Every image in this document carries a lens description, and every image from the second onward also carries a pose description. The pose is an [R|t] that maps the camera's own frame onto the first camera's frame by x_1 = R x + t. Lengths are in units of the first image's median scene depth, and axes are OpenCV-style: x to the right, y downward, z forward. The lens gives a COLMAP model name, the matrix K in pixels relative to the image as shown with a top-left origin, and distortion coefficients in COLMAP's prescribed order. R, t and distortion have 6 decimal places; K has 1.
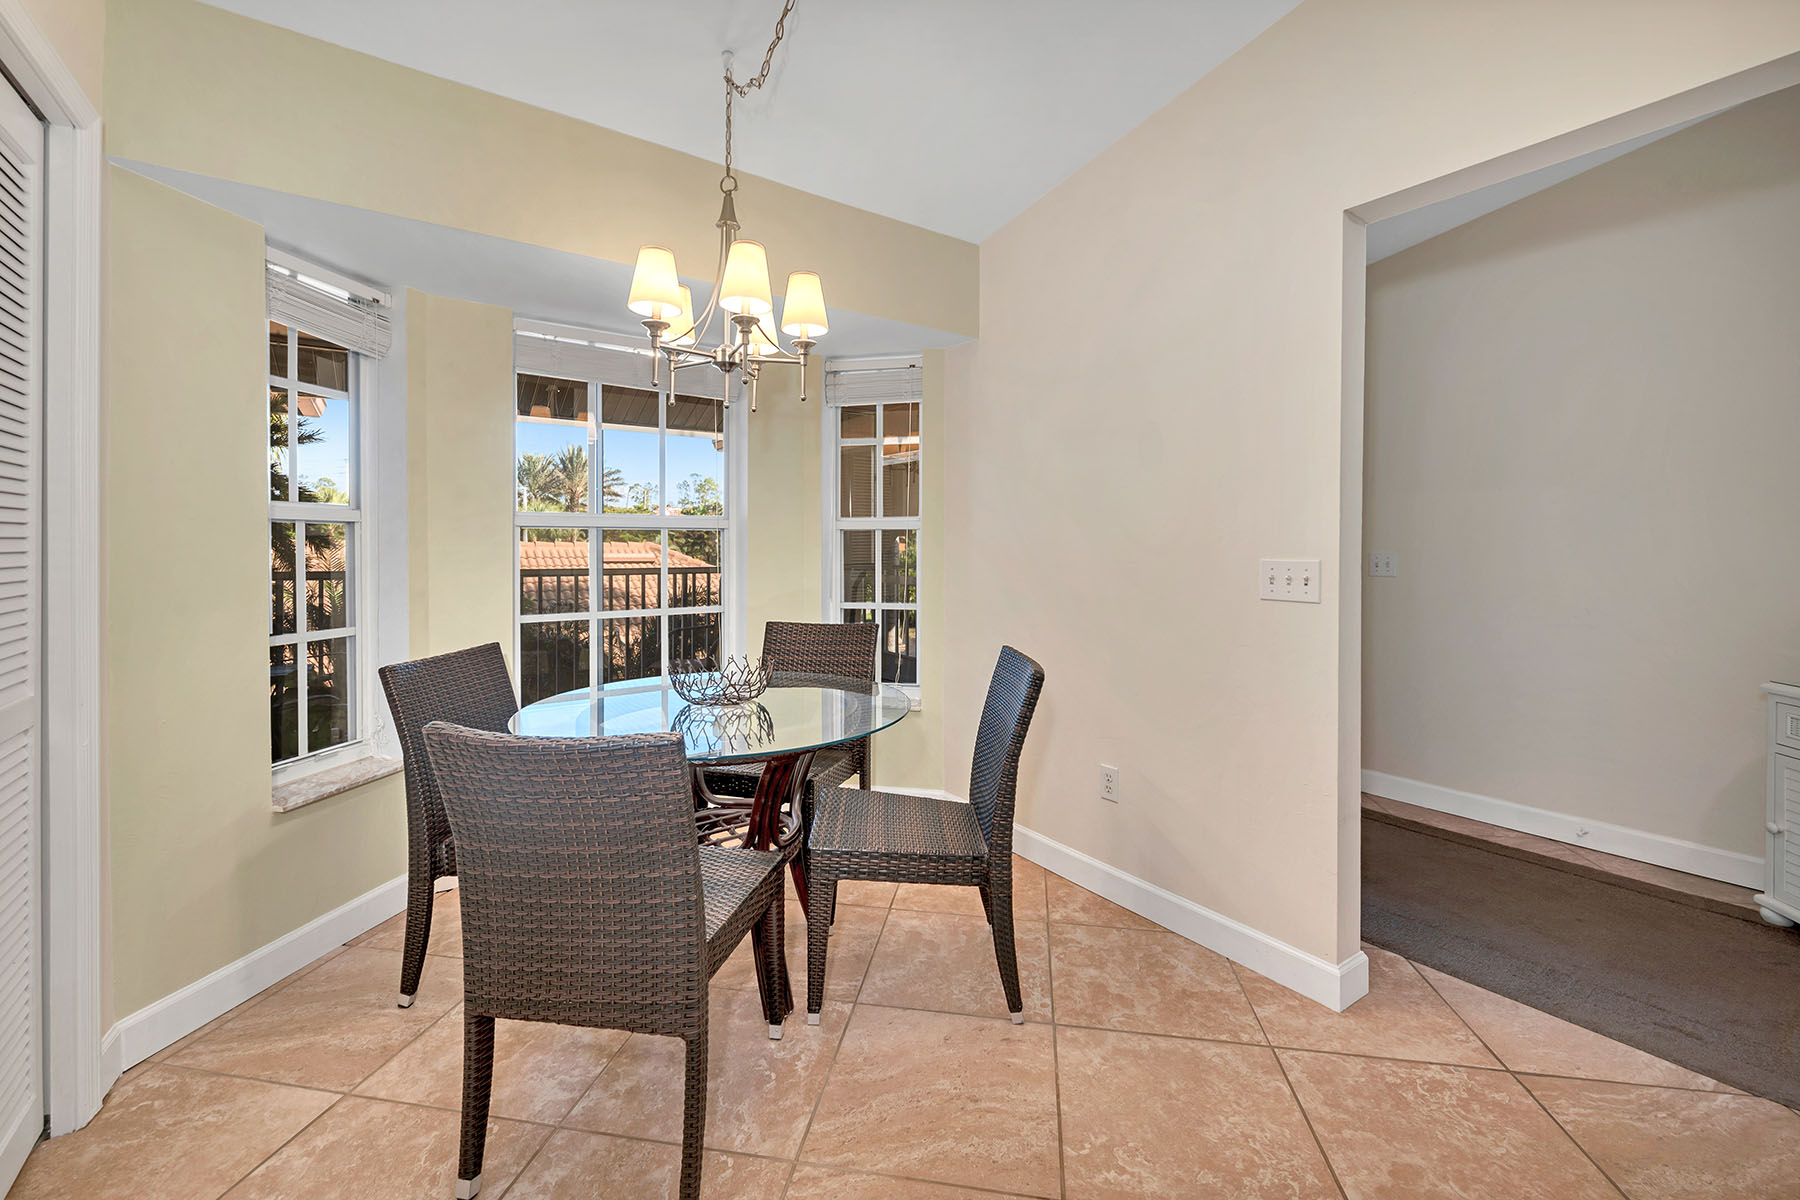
lens RADIAL K [[750.9, 0, 898.0], [0, 750.9, 547.8], [0, 0, 1]] dist [-0.000114, 0.000020]
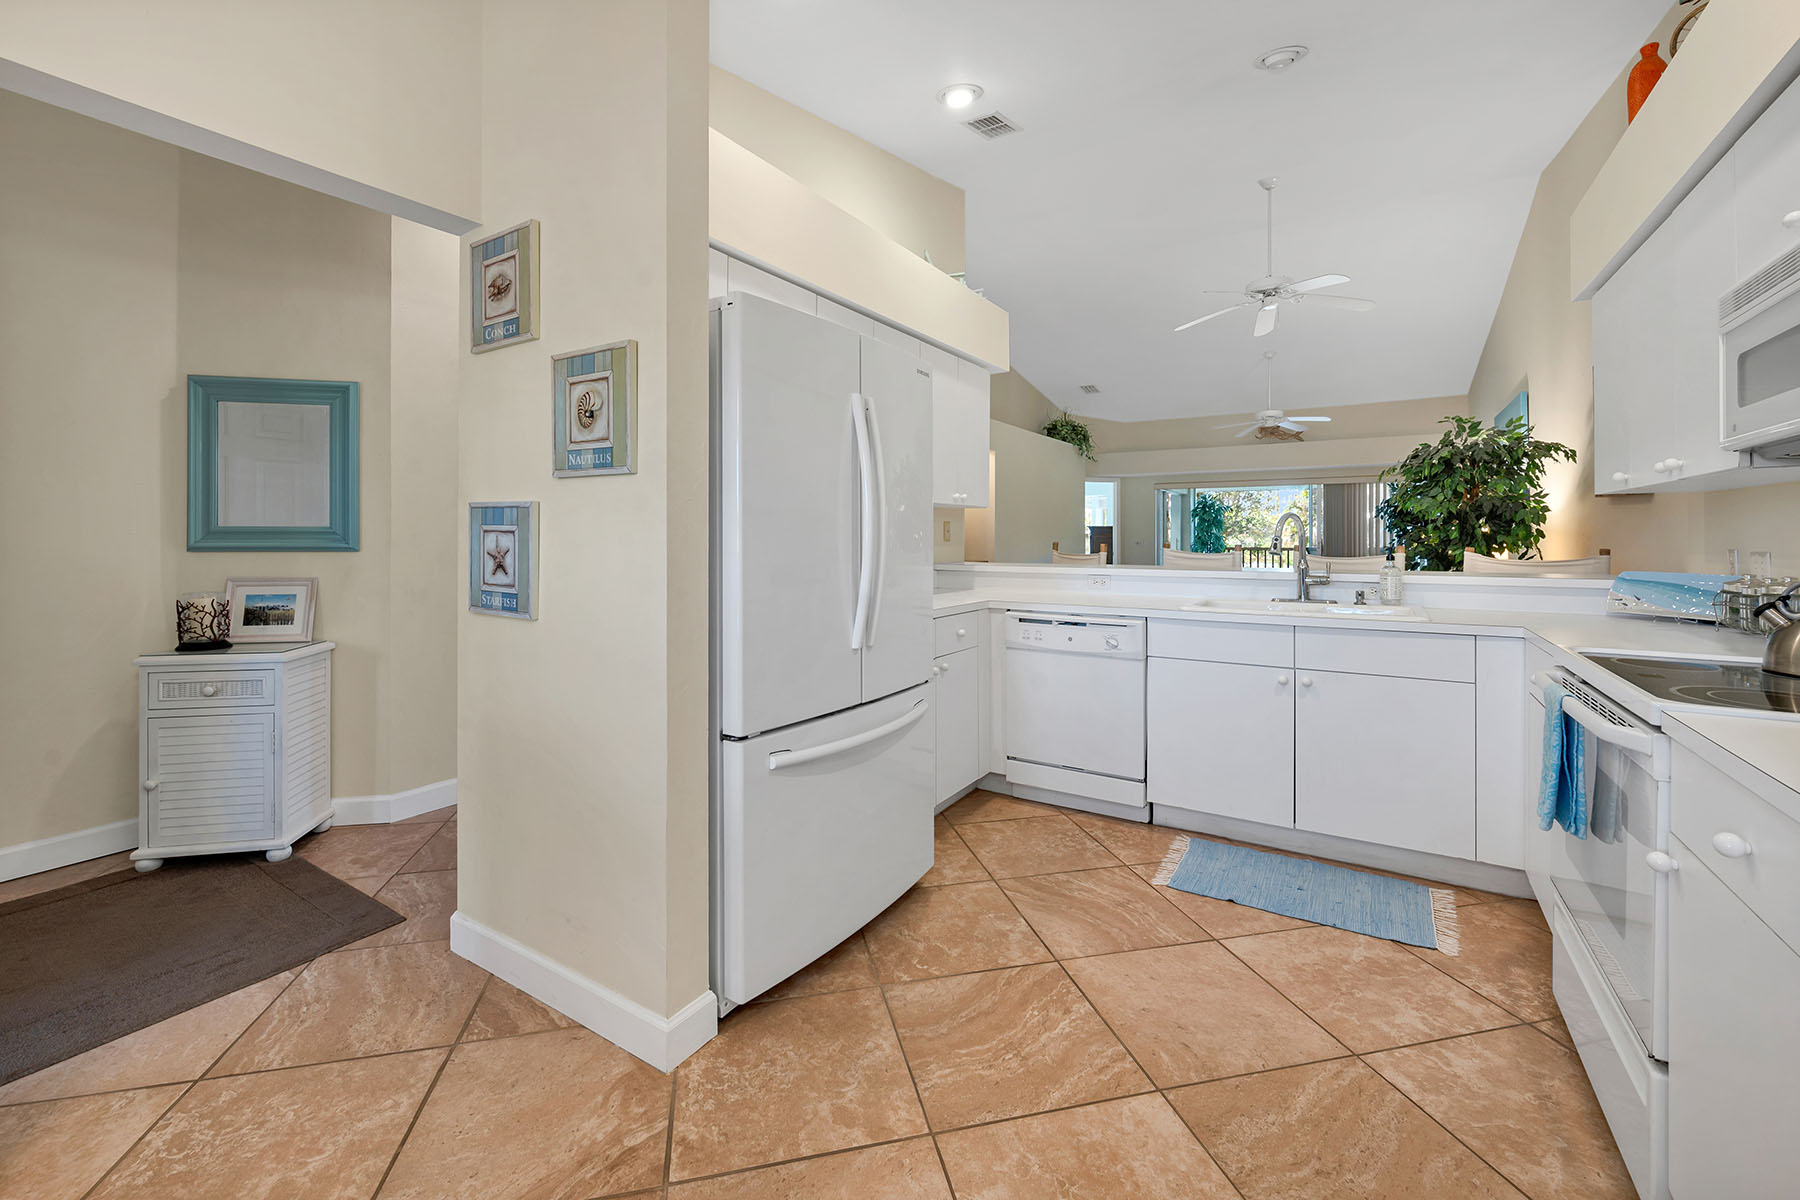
lens RADIAL K [[750.9, 0, 898.0], [0, 750.9, 547.8], [0, 0, 1]] dist [-0.000114, 0.000020]
pose [[-0.390308, -0.015024, 0.920562, -0.434385], [-0.001256, 0.999875, 0.015786, -0.007791], [-0.920684, 0.005005, -0.390278, 0.557732]]
